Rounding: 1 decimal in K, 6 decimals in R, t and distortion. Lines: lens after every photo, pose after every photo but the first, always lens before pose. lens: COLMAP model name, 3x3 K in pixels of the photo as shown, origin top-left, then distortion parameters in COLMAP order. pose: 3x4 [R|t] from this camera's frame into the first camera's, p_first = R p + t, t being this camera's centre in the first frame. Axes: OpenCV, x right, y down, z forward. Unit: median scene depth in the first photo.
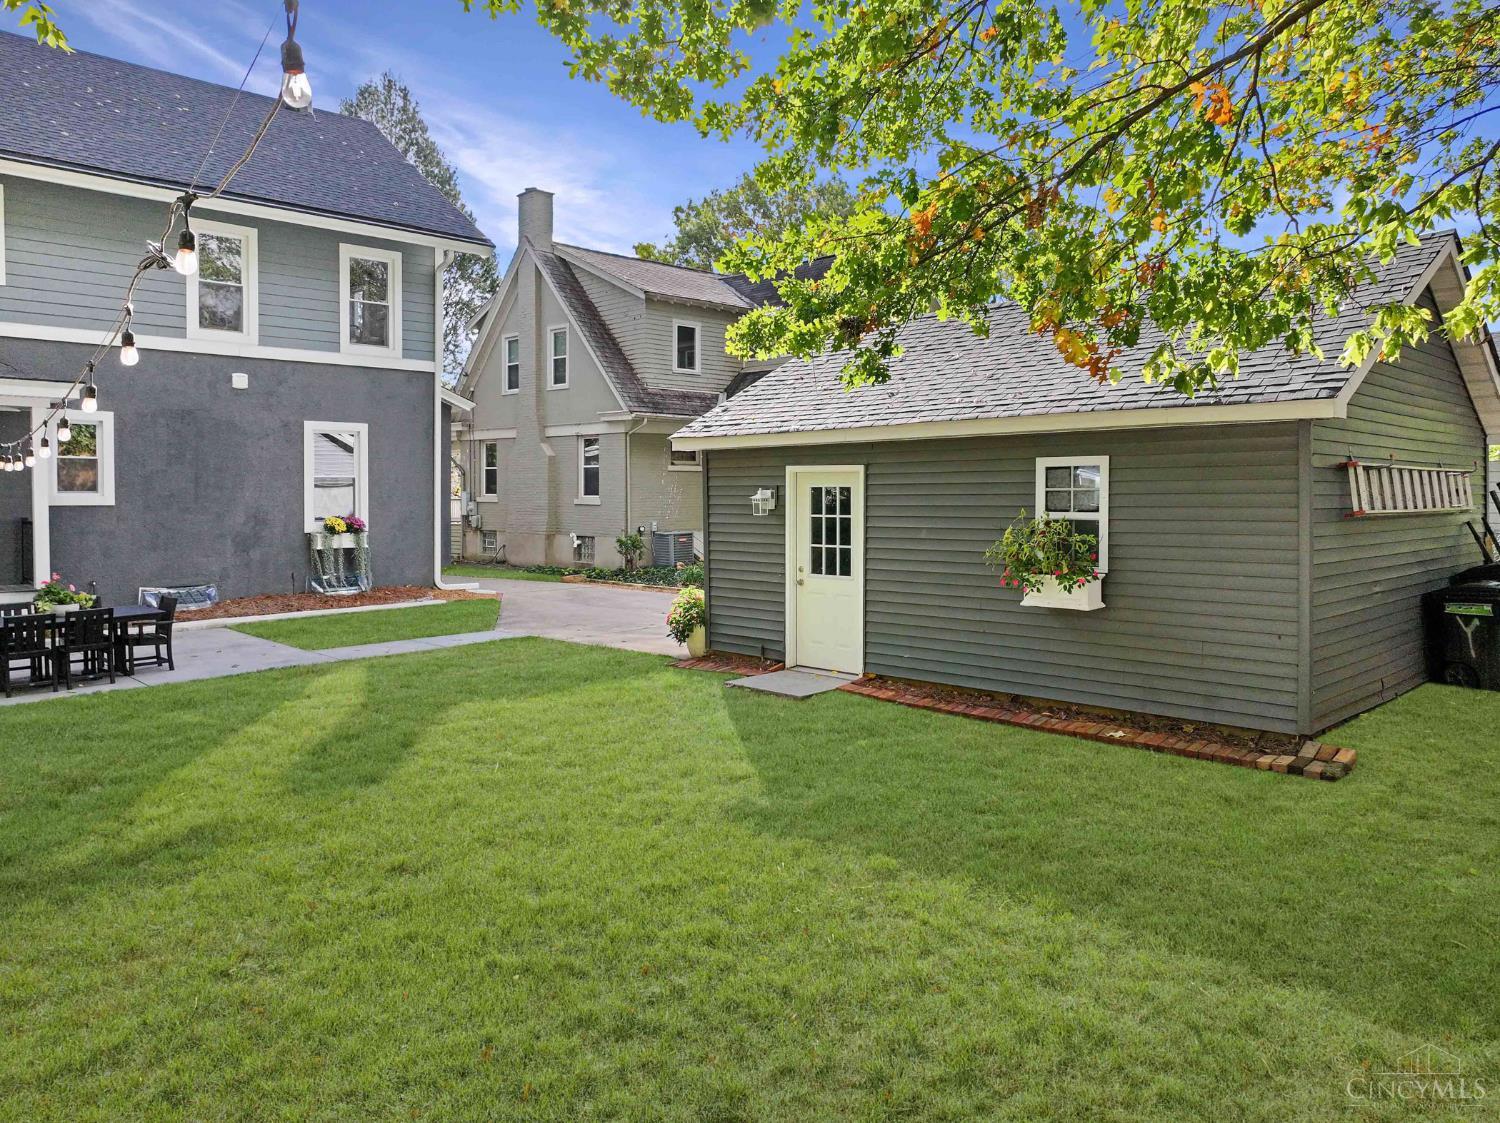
lens RADIAL K [[1061.1, 0, 785.2], [0, 1061.1, 502.1], [0, 0, 1]] dist [0.006387, 0.003585]
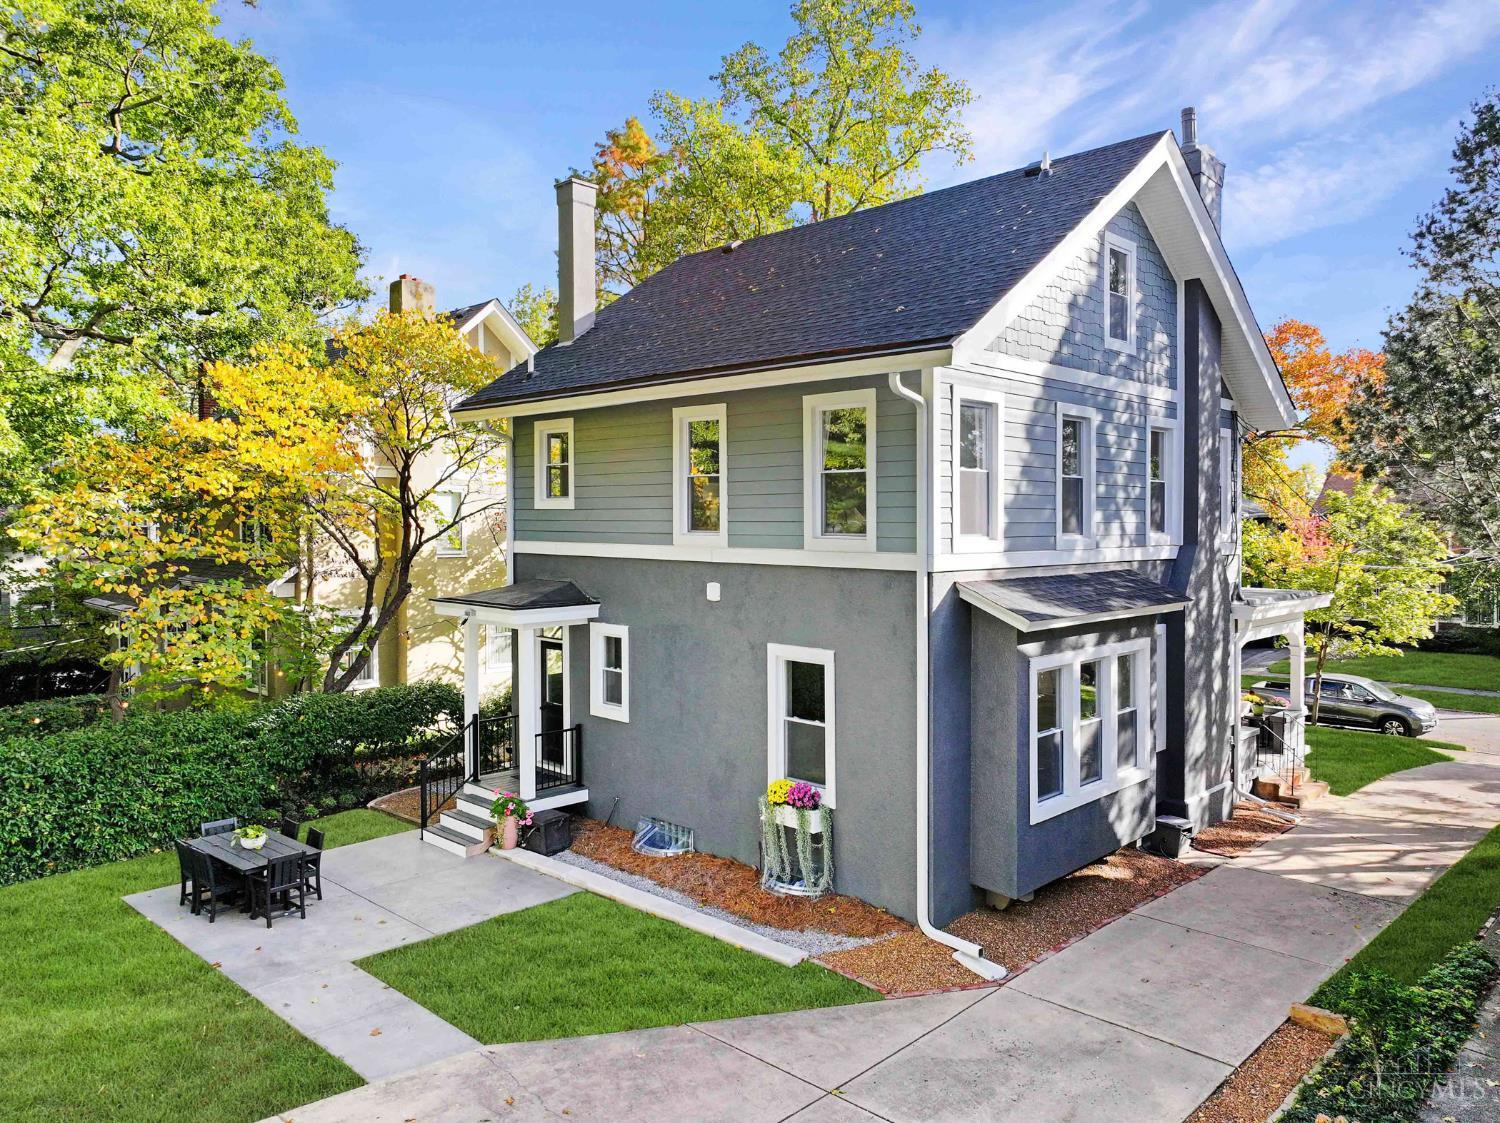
lens RADIAL K [[1078.0, 0, 757.3], [0, 1078.0, 529.8], [0, 0, 1]] dist [0.001409, 0.002883]
pose [[-0.003394, 0.017454, -0.999842, 0.308087], [-0.017929, 0.999686, 0.017512, -0.170174], [0.999833, 0.017986, -0.003080, 0.994071]]
